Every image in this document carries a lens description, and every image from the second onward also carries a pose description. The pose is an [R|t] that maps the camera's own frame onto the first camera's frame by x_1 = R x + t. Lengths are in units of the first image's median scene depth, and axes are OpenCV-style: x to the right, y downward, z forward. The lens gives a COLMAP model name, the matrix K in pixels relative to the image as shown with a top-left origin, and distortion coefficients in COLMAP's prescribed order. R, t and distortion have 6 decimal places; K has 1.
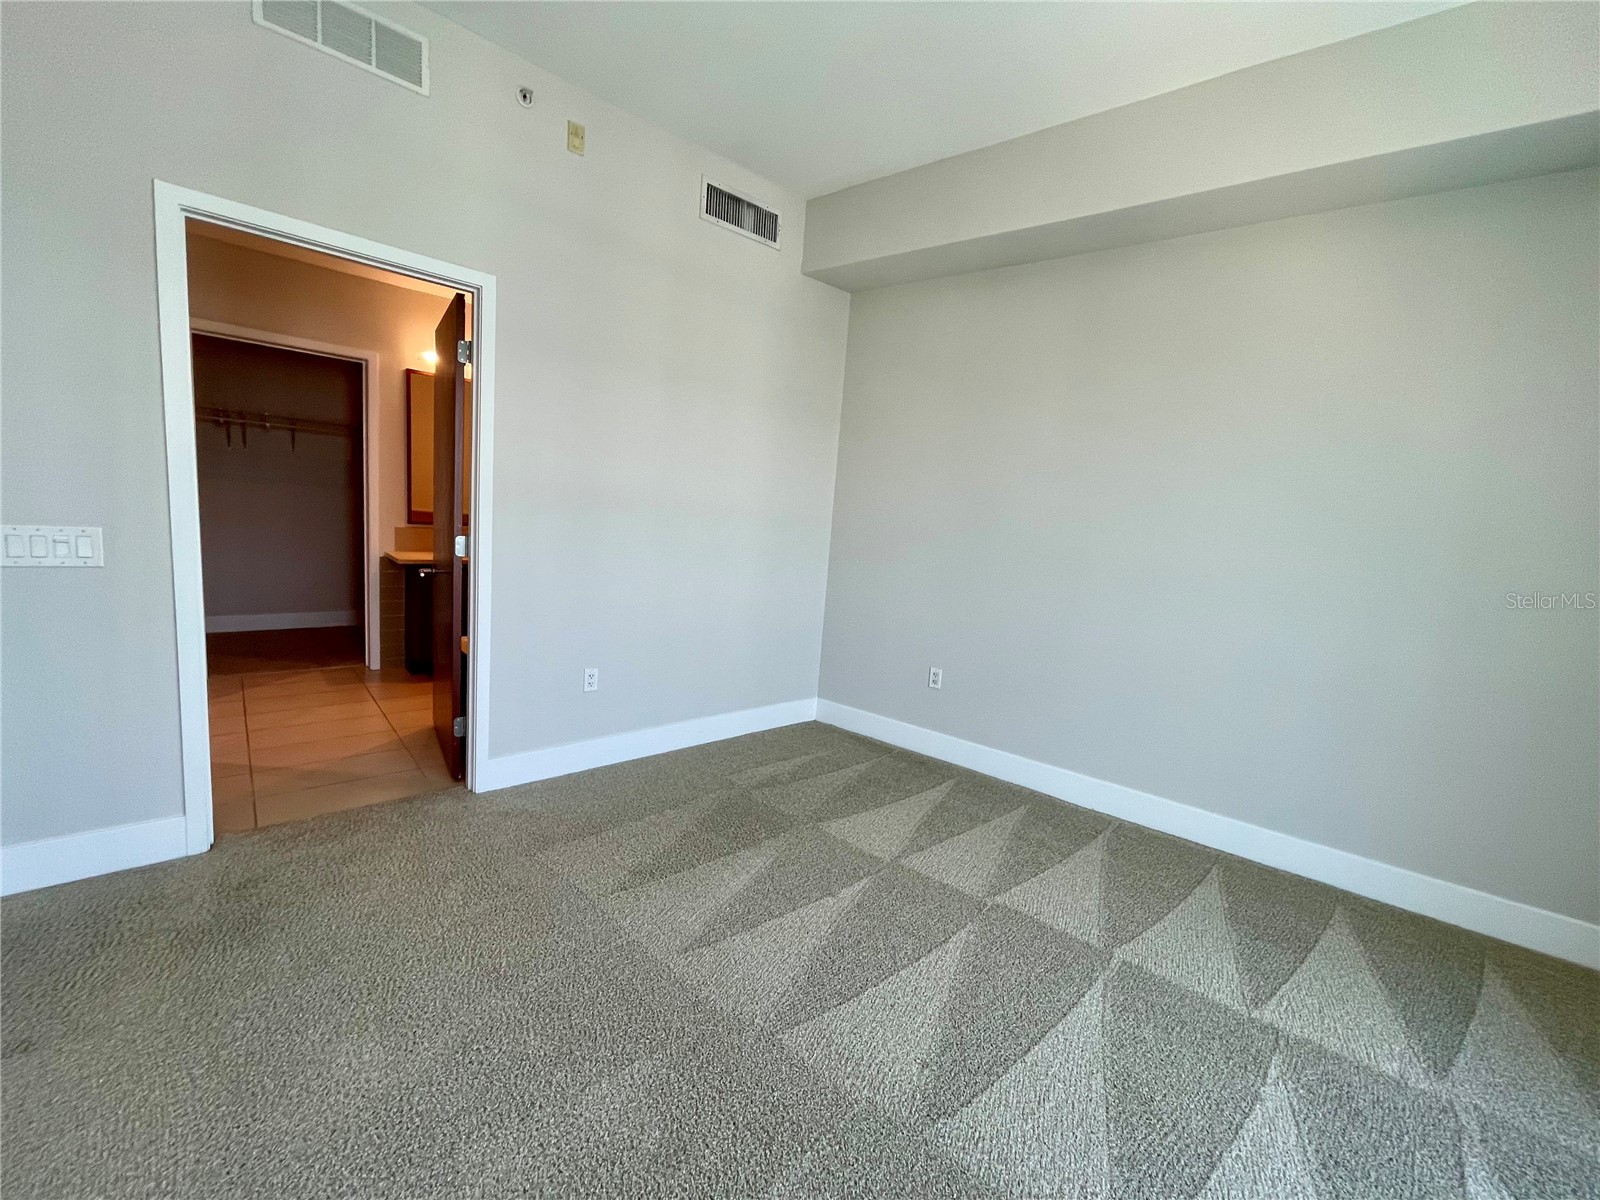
lens RADIAL K [[647.7, 0, 792.5], [0, 647.7, 601.4], [0, 0, 1]] dist [-0.002476, -0.000251]
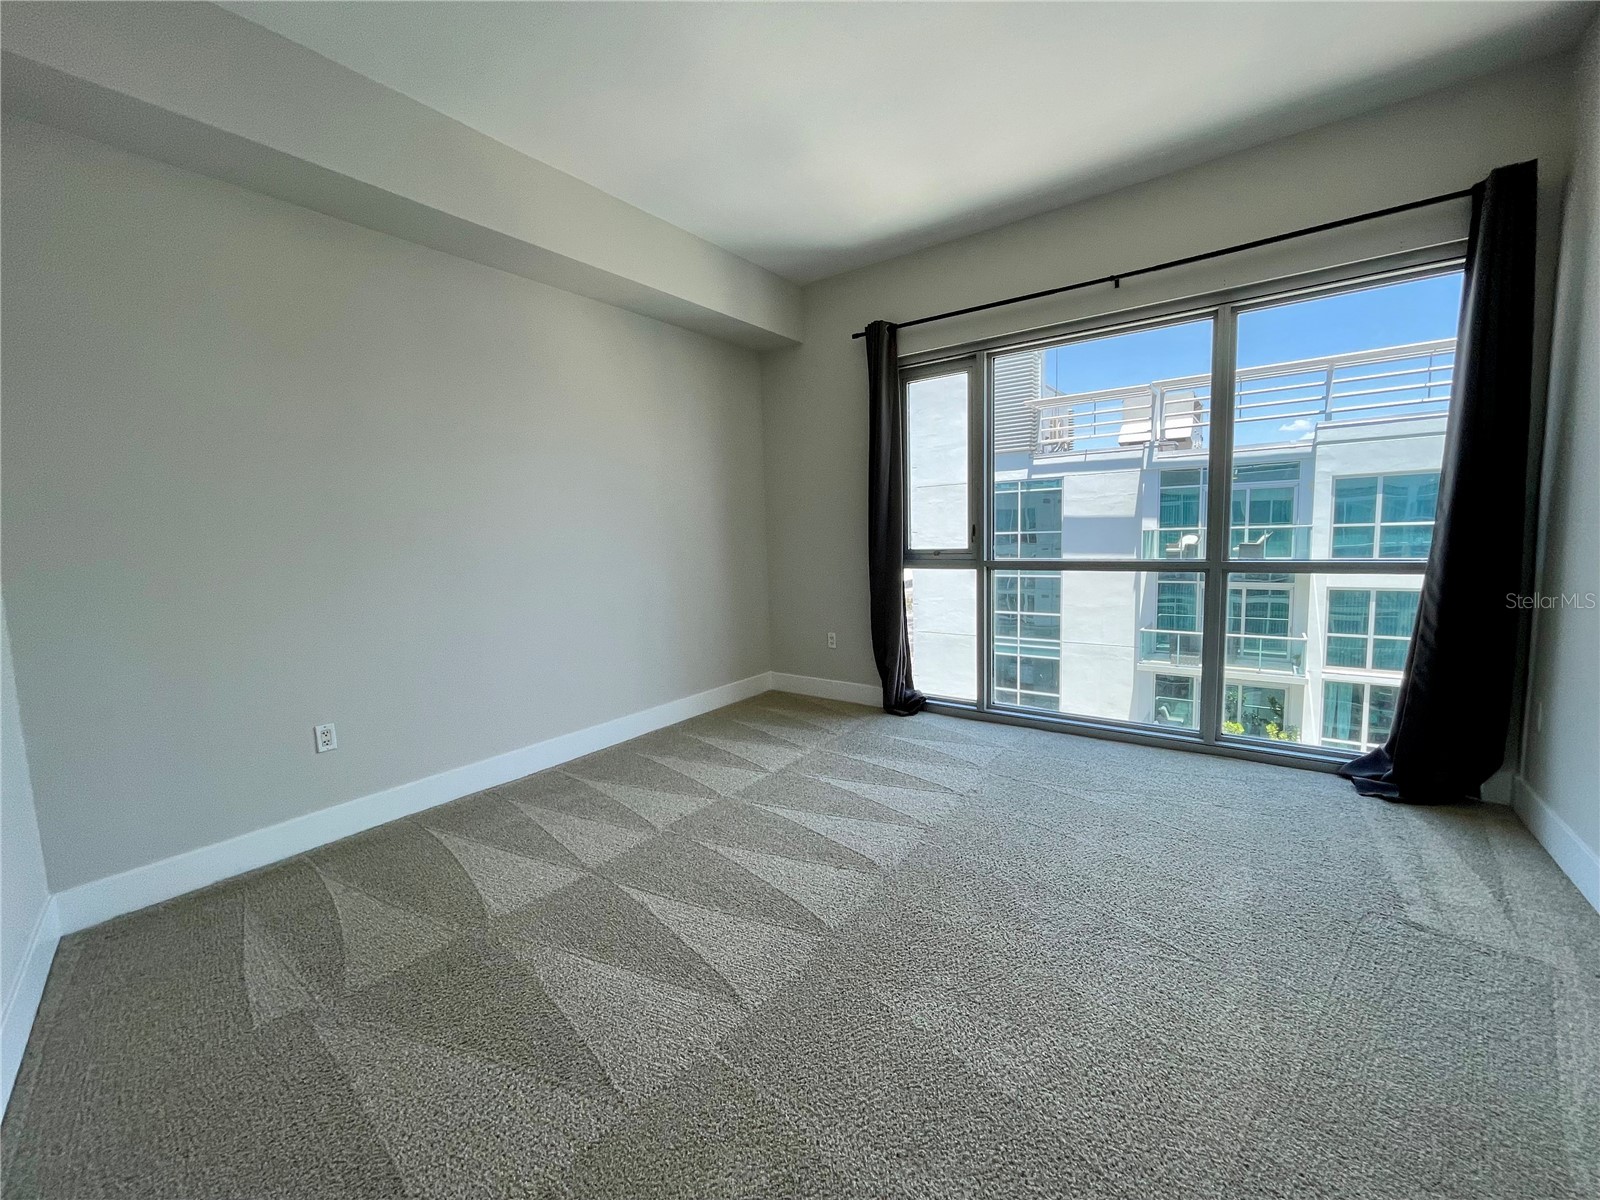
lens RADIAL K [[647.7, 0, 793.2], [0, 647.7, 596.3], [0, 0, 1]] dist [-0.002476, -0.000251]
pose [[-0.035983, -0.172472, 0.984357, -0.743259], [0.174331, 0.968809, 0.176121, -0.114330], [-0.984029, 0.177941, -0.004793, 0.637459]]
